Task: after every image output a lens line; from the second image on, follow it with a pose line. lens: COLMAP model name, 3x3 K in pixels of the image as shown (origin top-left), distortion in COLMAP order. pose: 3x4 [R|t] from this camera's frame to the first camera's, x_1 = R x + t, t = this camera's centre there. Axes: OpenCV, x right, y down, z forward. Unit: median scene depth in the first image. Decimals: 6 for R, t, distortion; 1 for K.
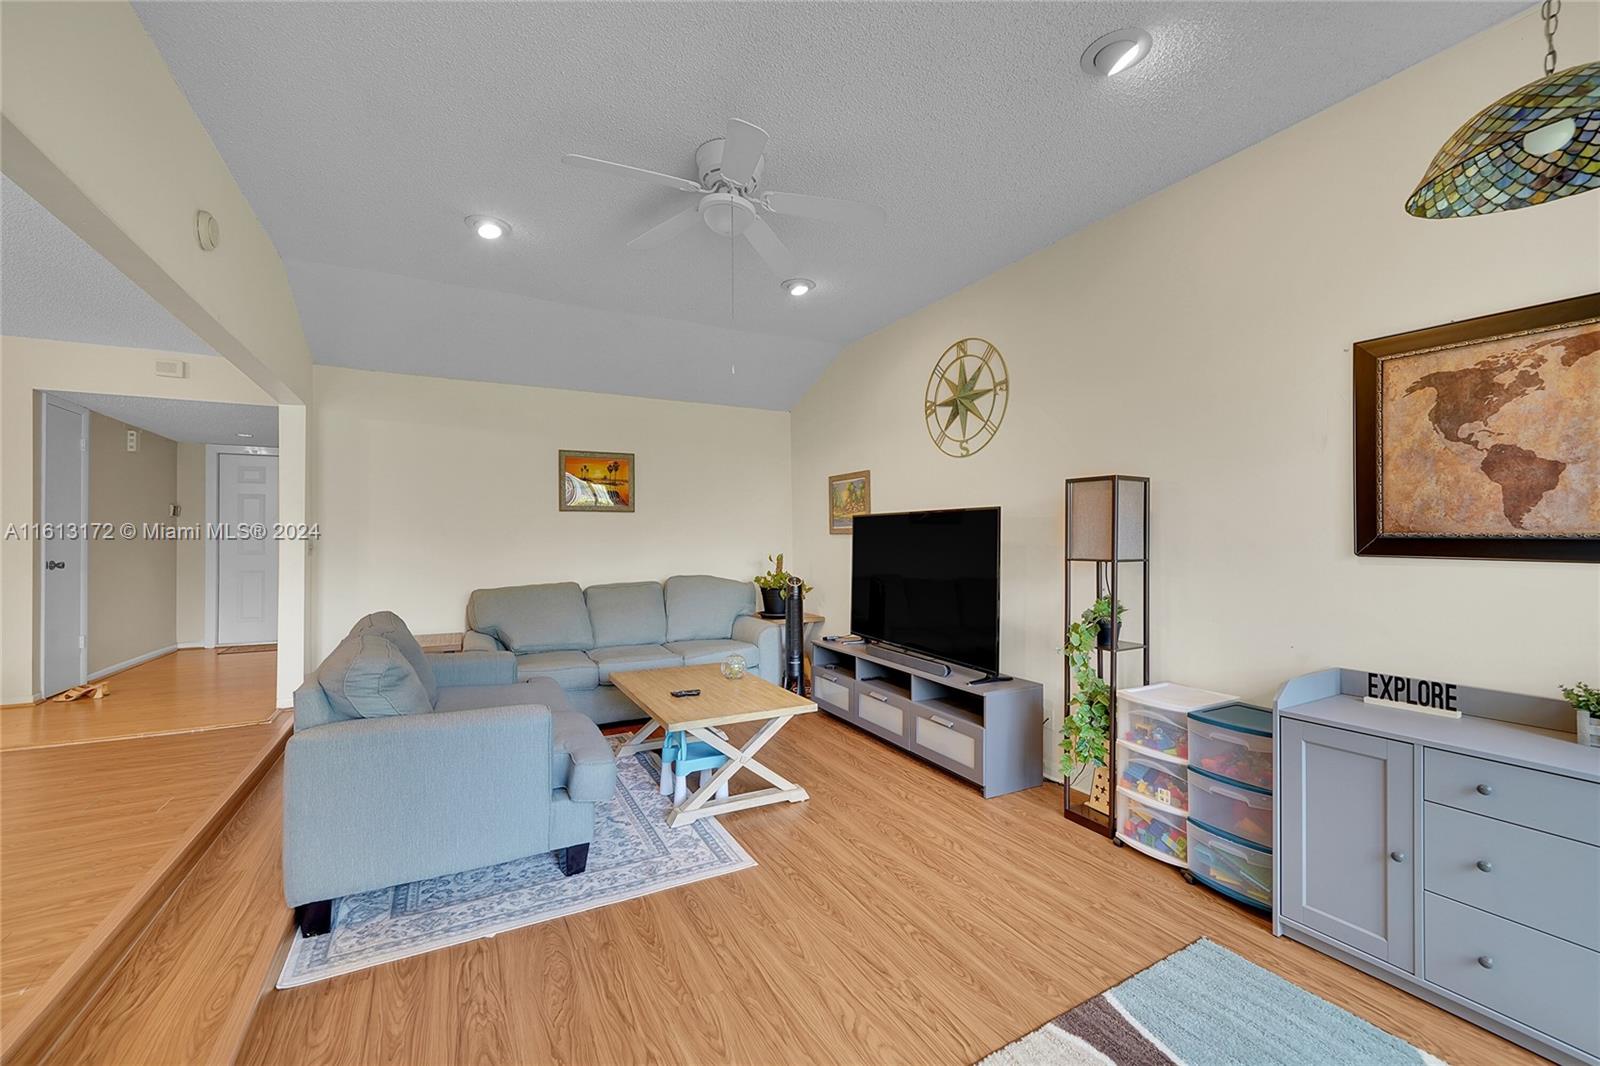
lens RADIAL K [[637.7, 0, 795.7], [0, 637.7, 535.8], [0, 0, 1]] dist [-0.000769, 0.000001]
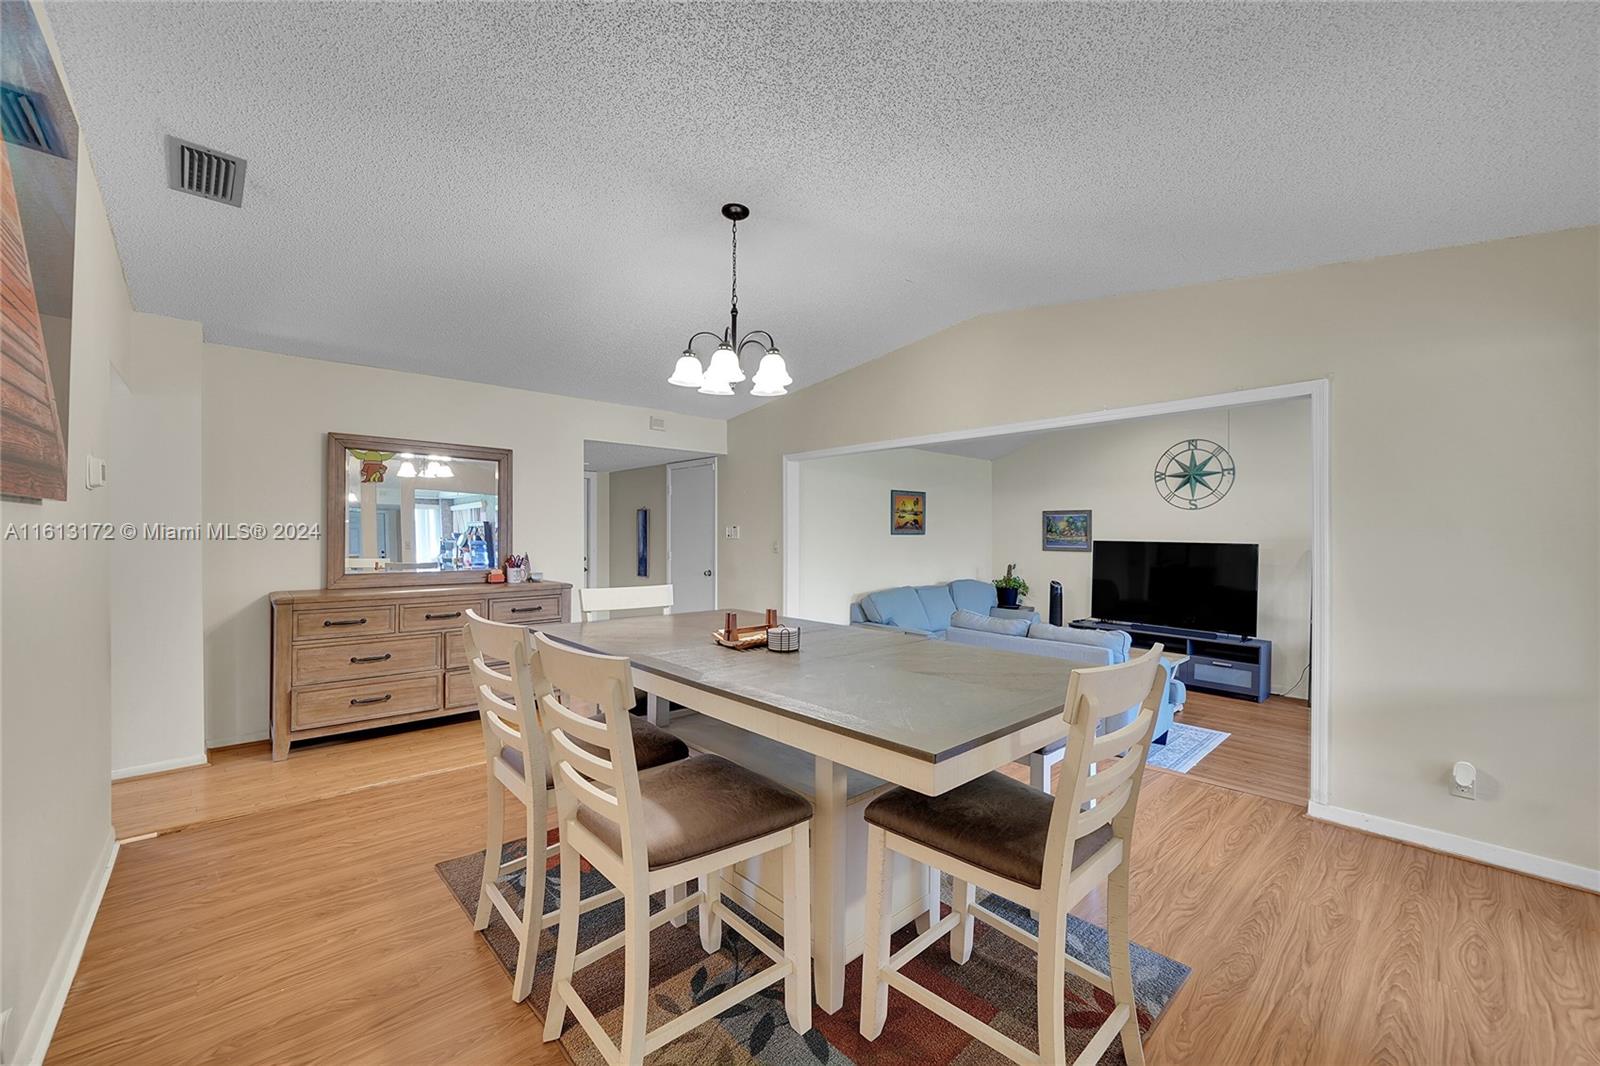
lens RADIAL K [[616.7, 0, 800.0], [0, 616.7, 533.0], [0, 0, 1]] dist [-0.000146, 0.000022]
pose [[0.967767, 0.009149, 0.251682, -1.169562], [-0.010845, 0.999927, 0.005350, -0.060856], [-0.251615, -0.007907, 0.967795, -0.314505]]
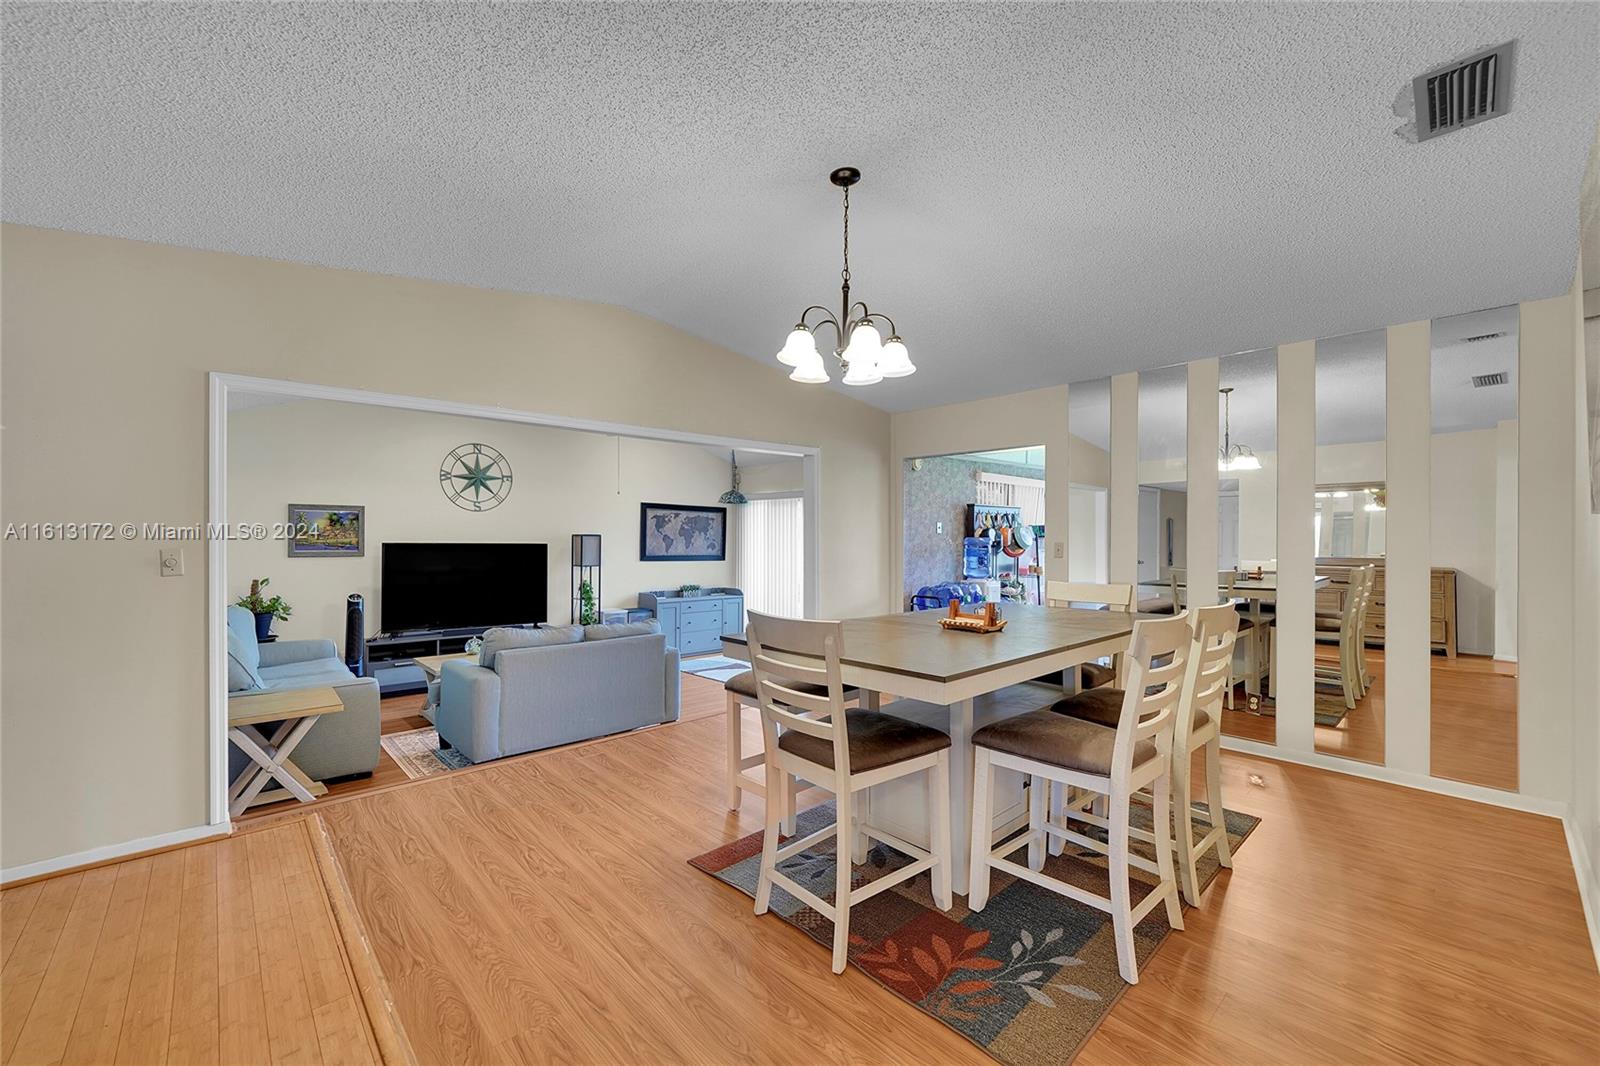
lens RADIAL K [[646.0, 0, 789.4], [0, 646.0, 540.9], [0, 0, 1]] dist [-0.000826, 0.000018]
pose [[-0.235657, 0.003401, 0.971830, -1.673595], [-0.005679, 0.999972, -0.004876, -0.041116], [-0.971820, -0.006668, -0.235632, 0.606157]]
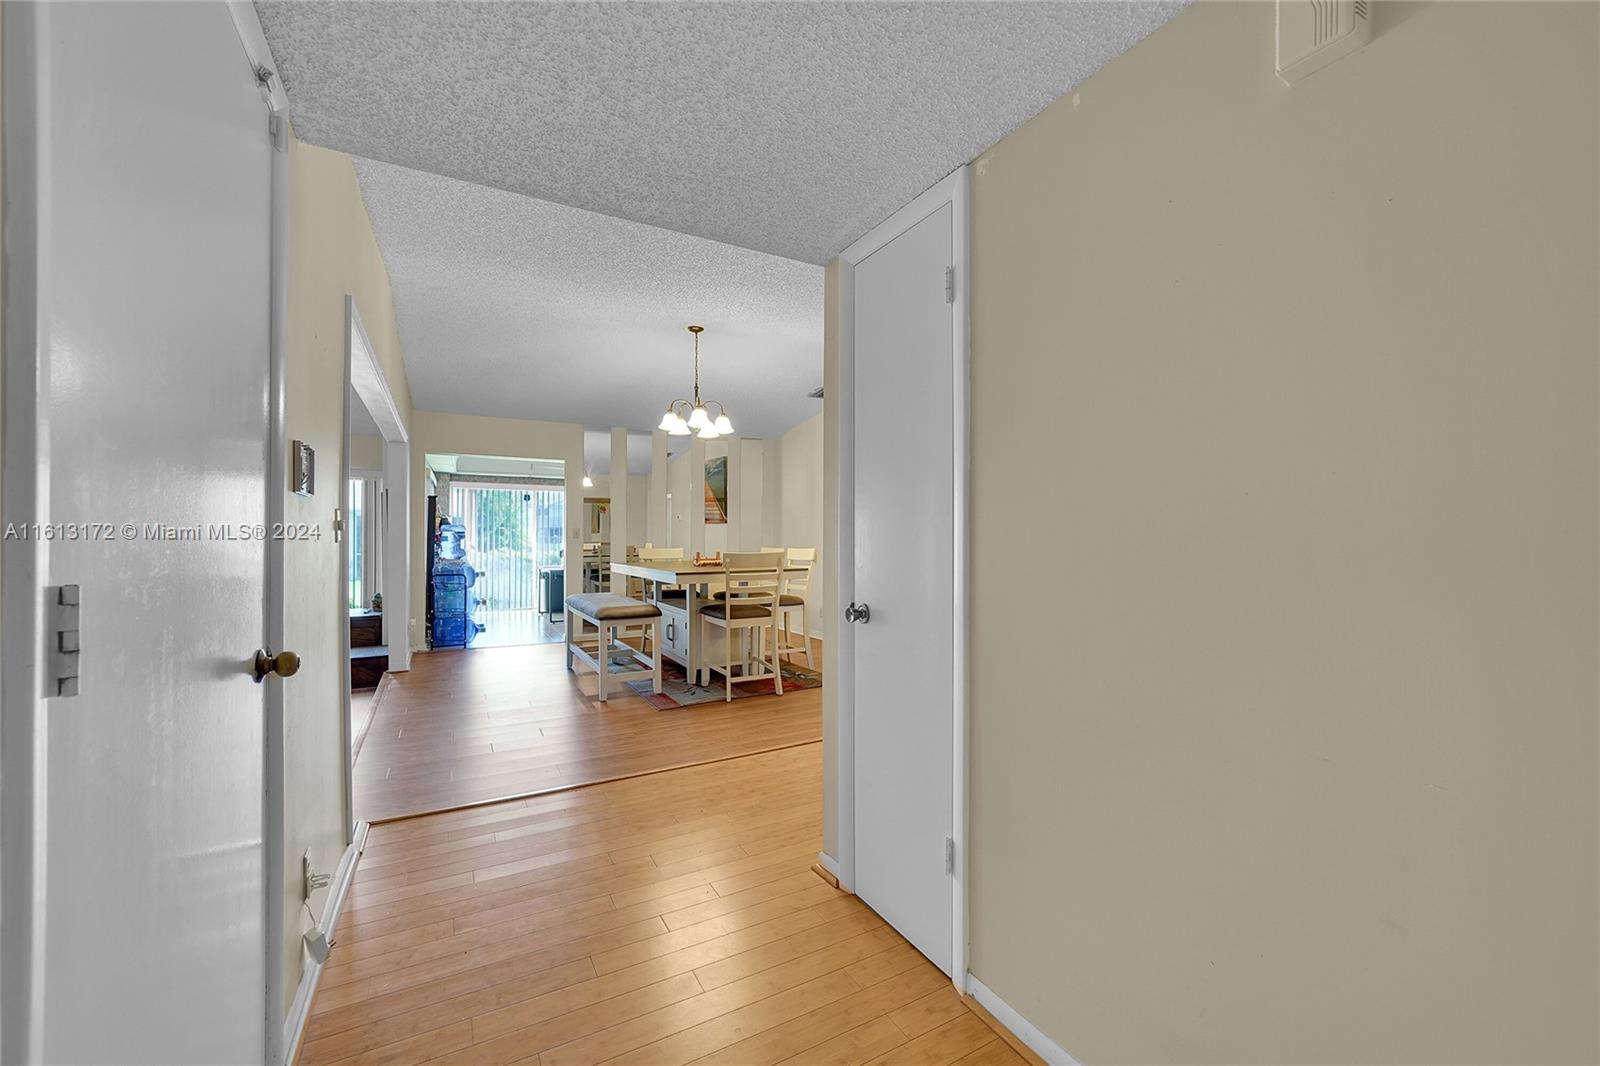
lens RADIAL K [[637.7, 0, 795.7], [0, 637.7, 535.8], [0, 0, 1]] dist [-0.000769, 0.000001]
pose [[-0.999988, 0.003815, -0.003202, -1.249632], [0.003853, 0.999922, -0.011902, -0.003275], [0.003156, -0.011914, -0.999924, 1.621228]]
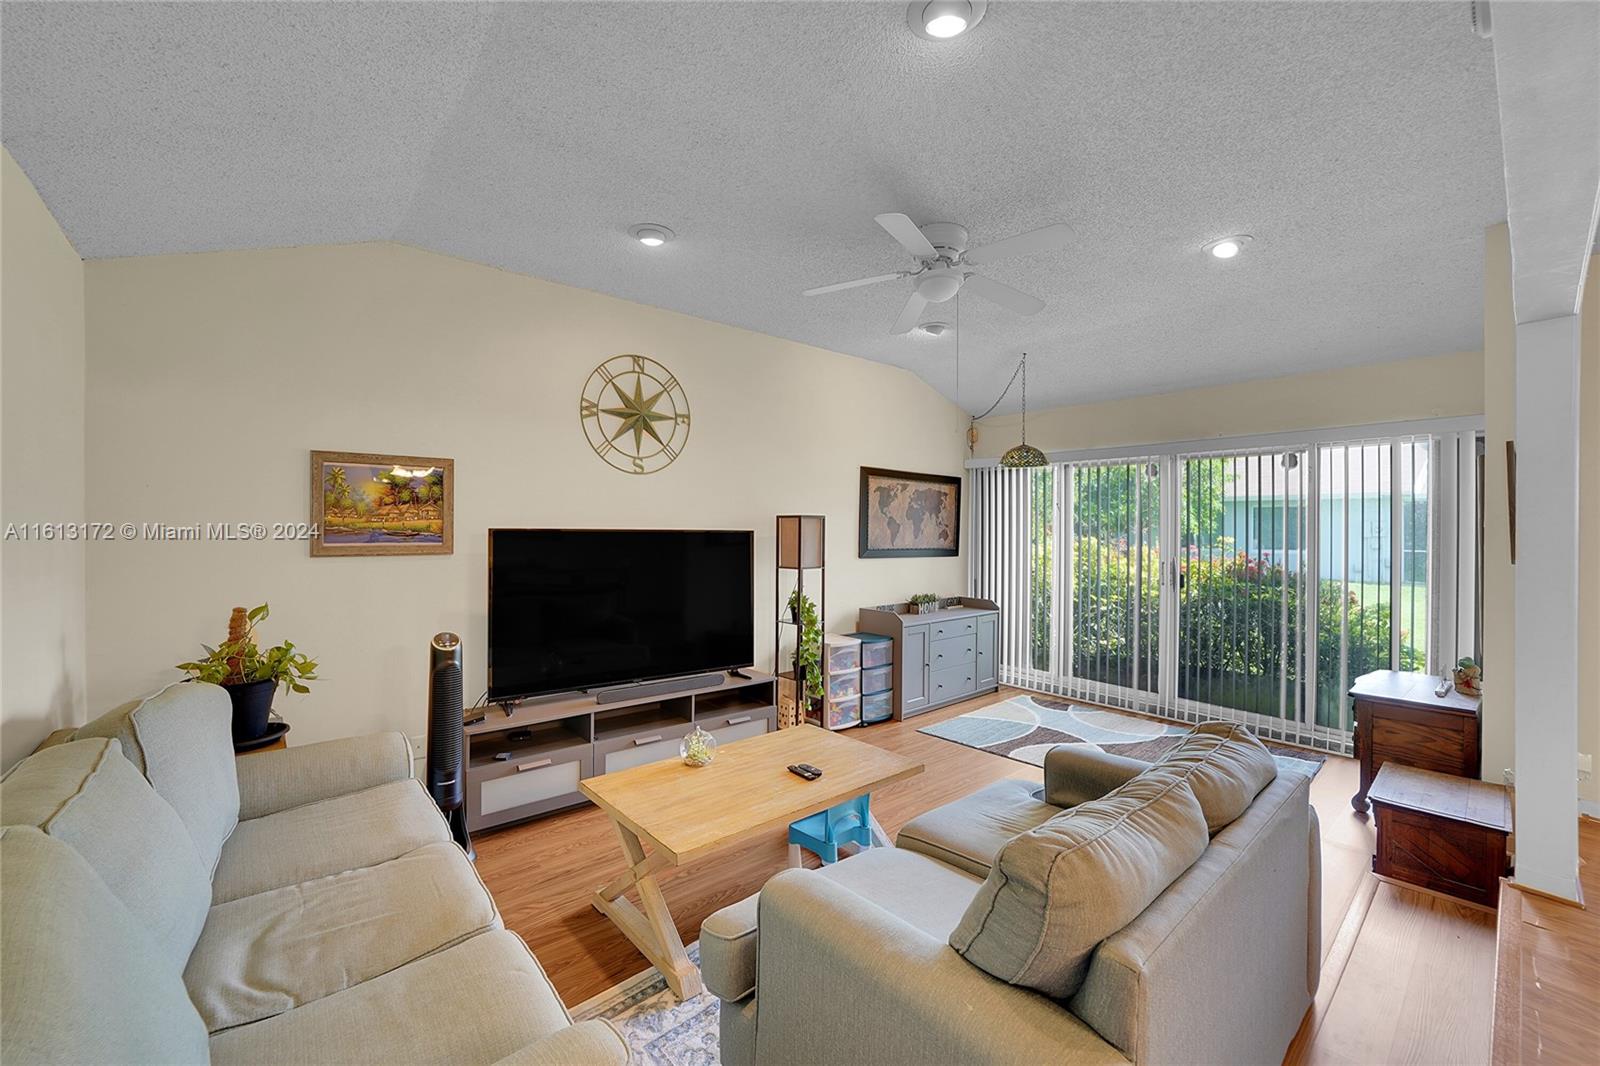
lens RADIAL K [[637.7, 0, 795.7], [0, 637.7, 535.8], [0, 0, 1]] dist [-0.000769, 0.000001]
pose [[-0.202597, -0.006393, 0.979241, -0.774252], [-0.005633, 0.999970, 0.005363, -0.035665], [-0.979246, -0.004430, -0.202627, 0.985991]]
